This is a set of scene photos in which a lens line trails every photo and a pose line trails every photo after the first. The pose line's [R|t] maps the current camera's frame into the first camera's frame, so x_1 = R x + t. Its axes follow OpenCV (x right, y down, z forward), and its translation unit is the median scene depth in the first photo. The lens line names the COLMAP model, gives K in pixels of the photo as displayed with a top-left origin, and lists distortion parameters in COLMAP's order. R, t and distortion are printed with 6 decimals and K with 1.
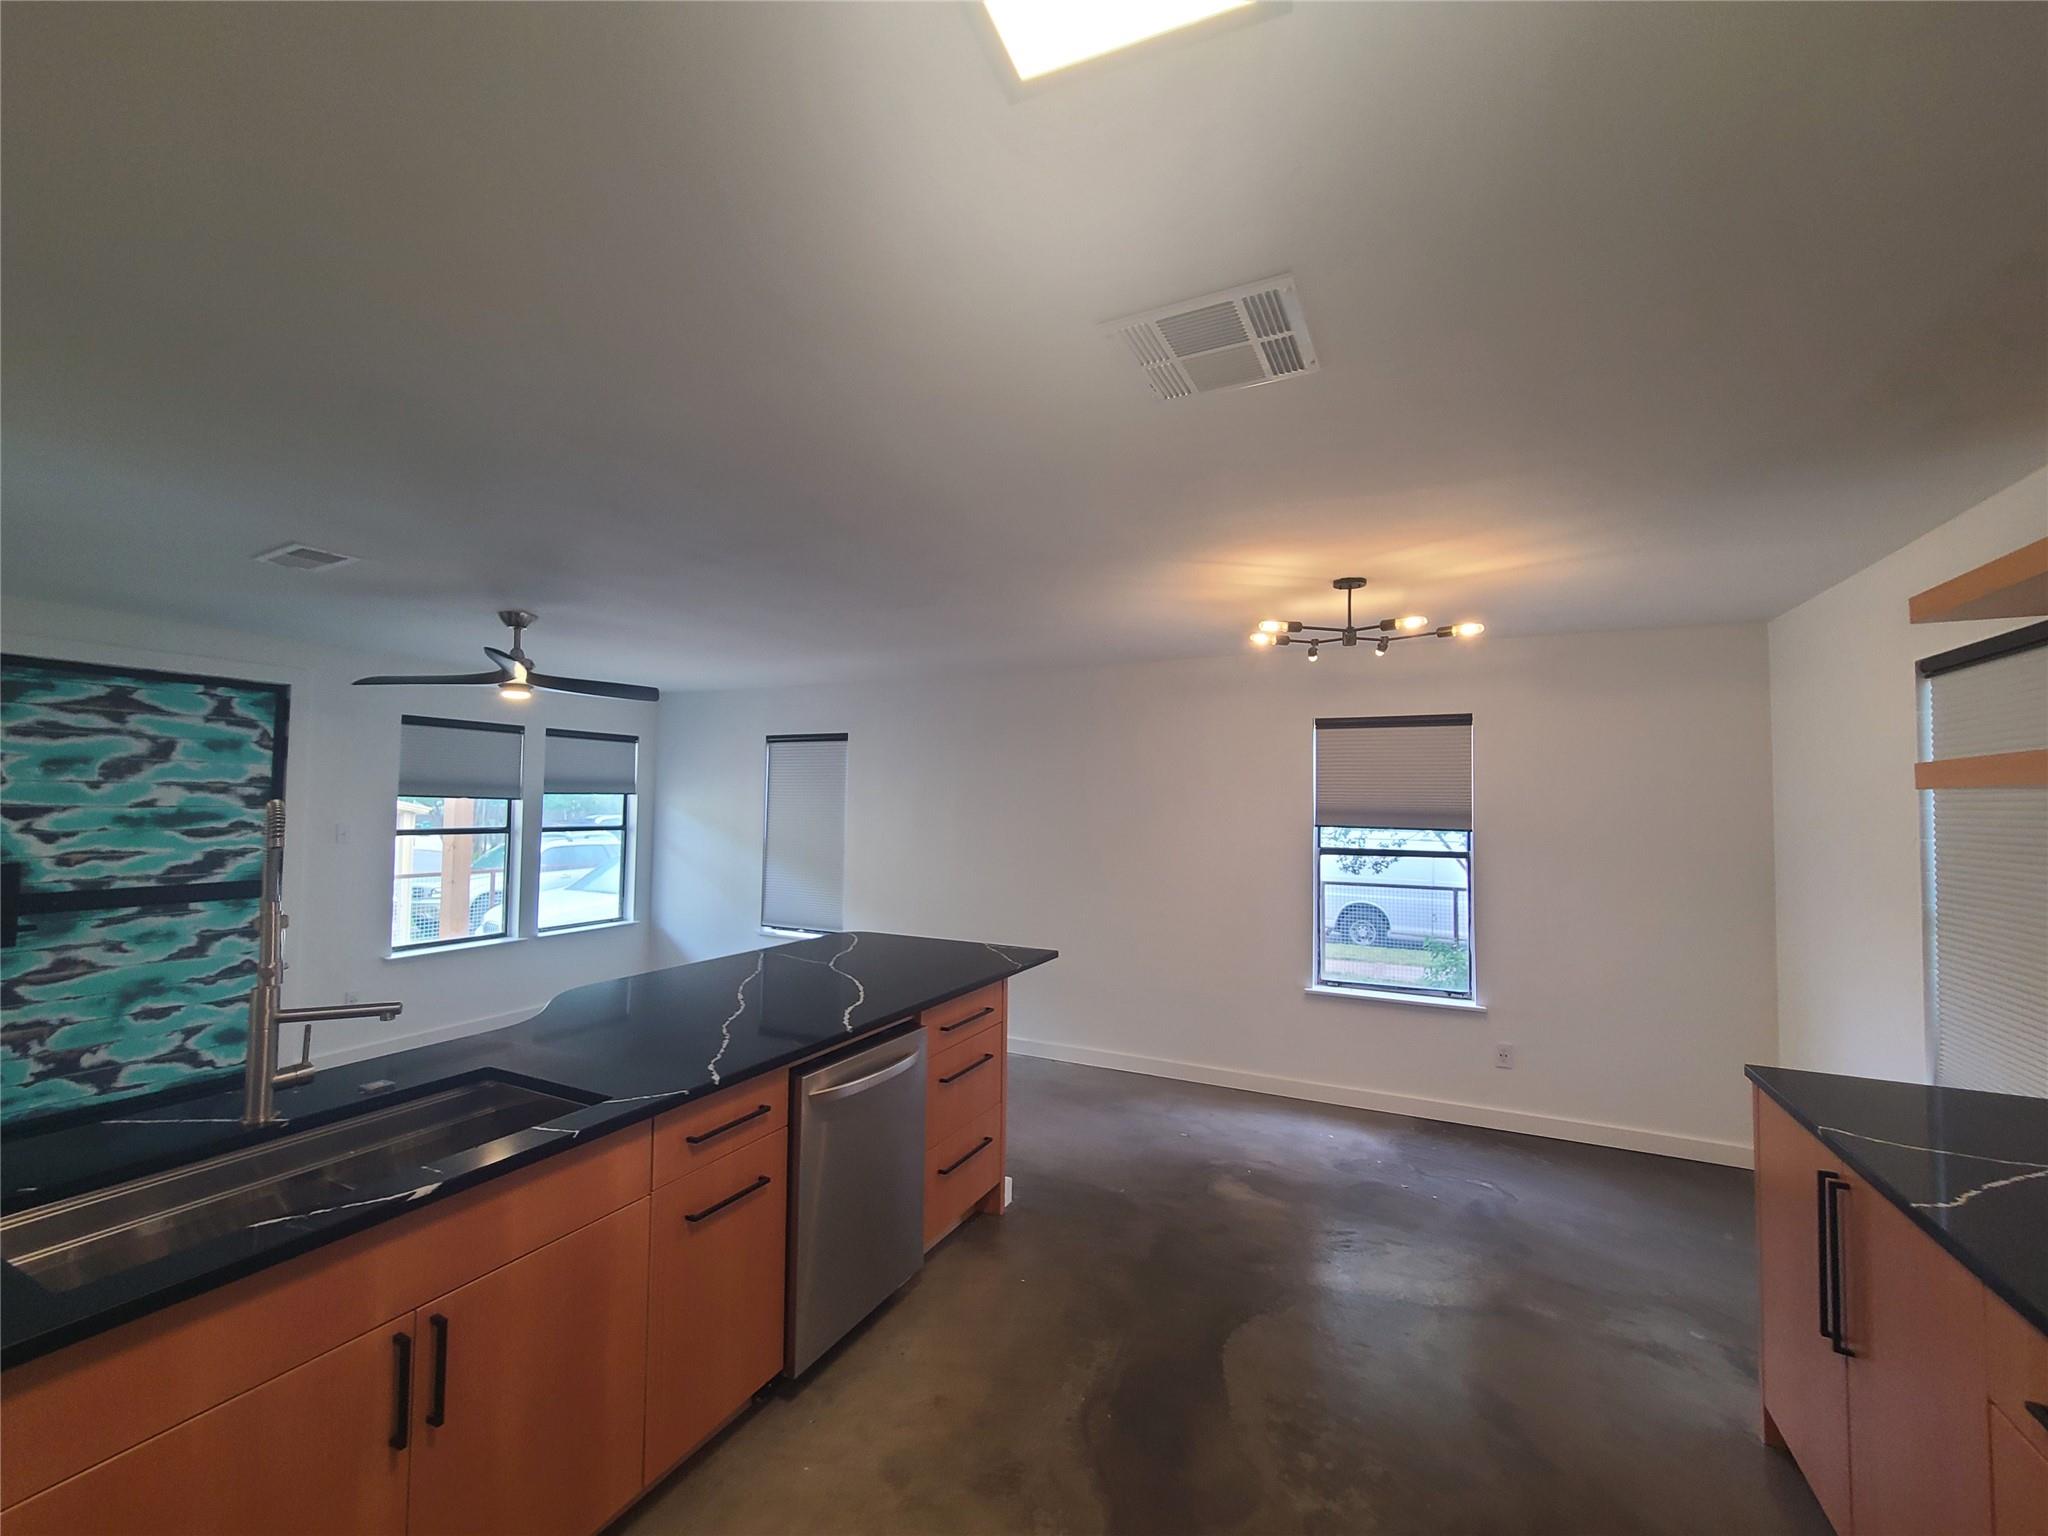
lens RADIAL K [[832.6, 0, 1029.4], [0, 832.6, 773.2], [0, 0, 1]] dist [-0.001100, 0.001237]
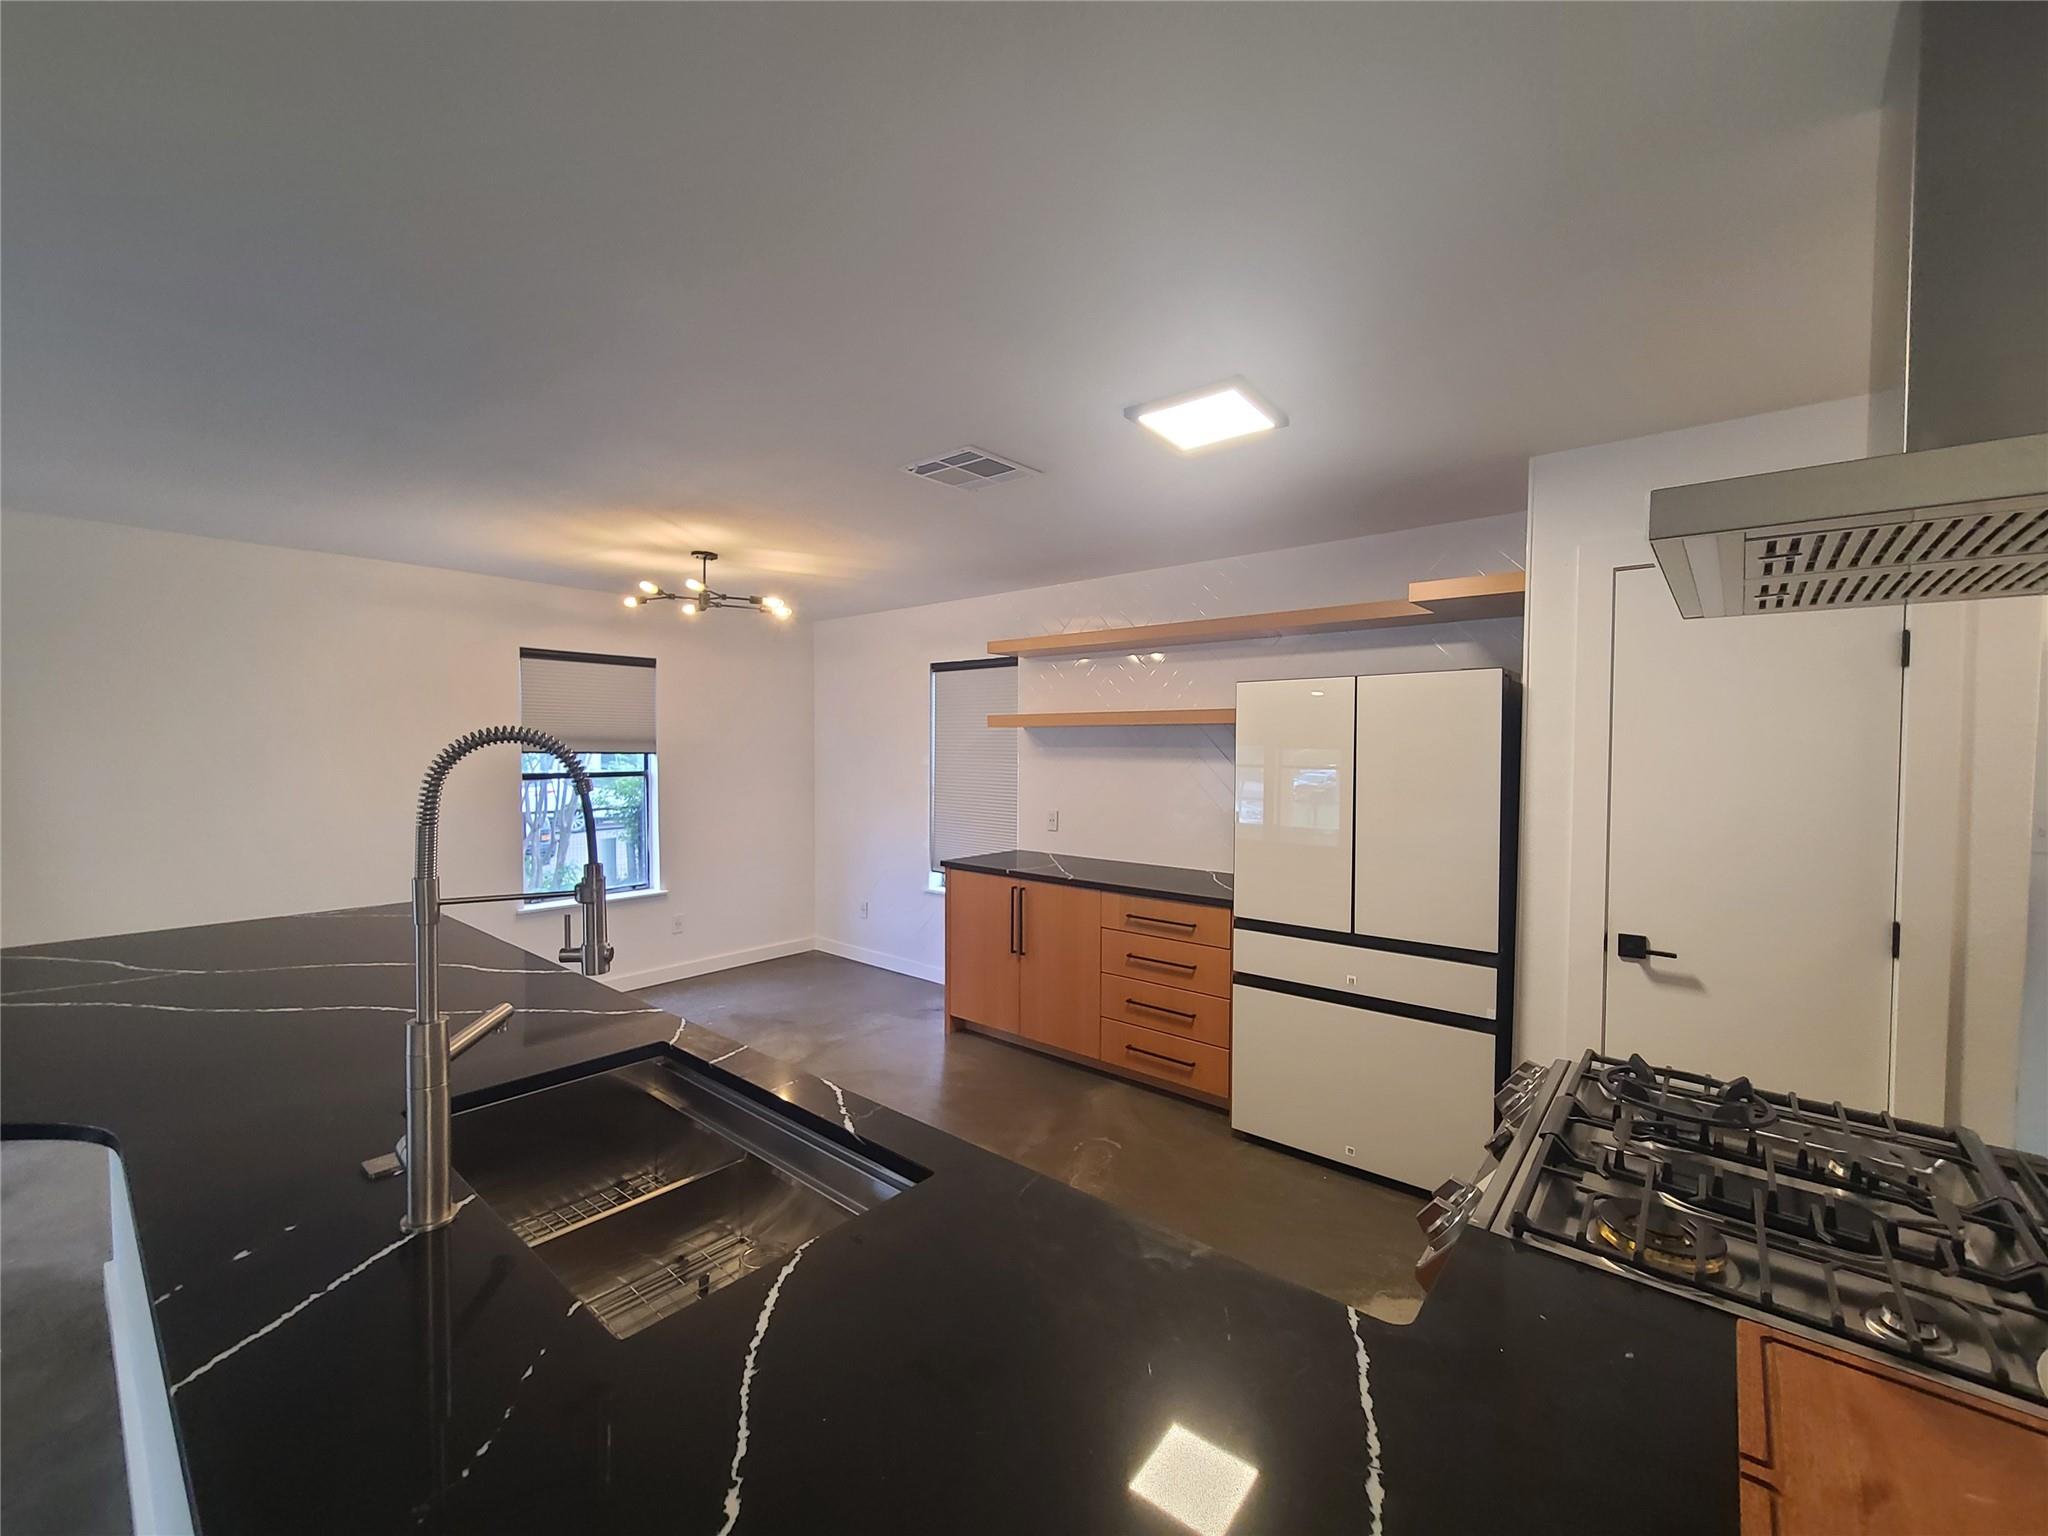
lens RADIAL K [[832.6, 0, 1029.4], [0, 832.6, 773.2], [0, 0, 1]] dist [-0.001100, 0.001237]
pose [[0.253708, -0.047260, 0.966126, -1.046972], [-0.045101, 0.997141, 0.060621, -0.003672], [-0.966229, -0.058954, 0.250851, 0.284428]]
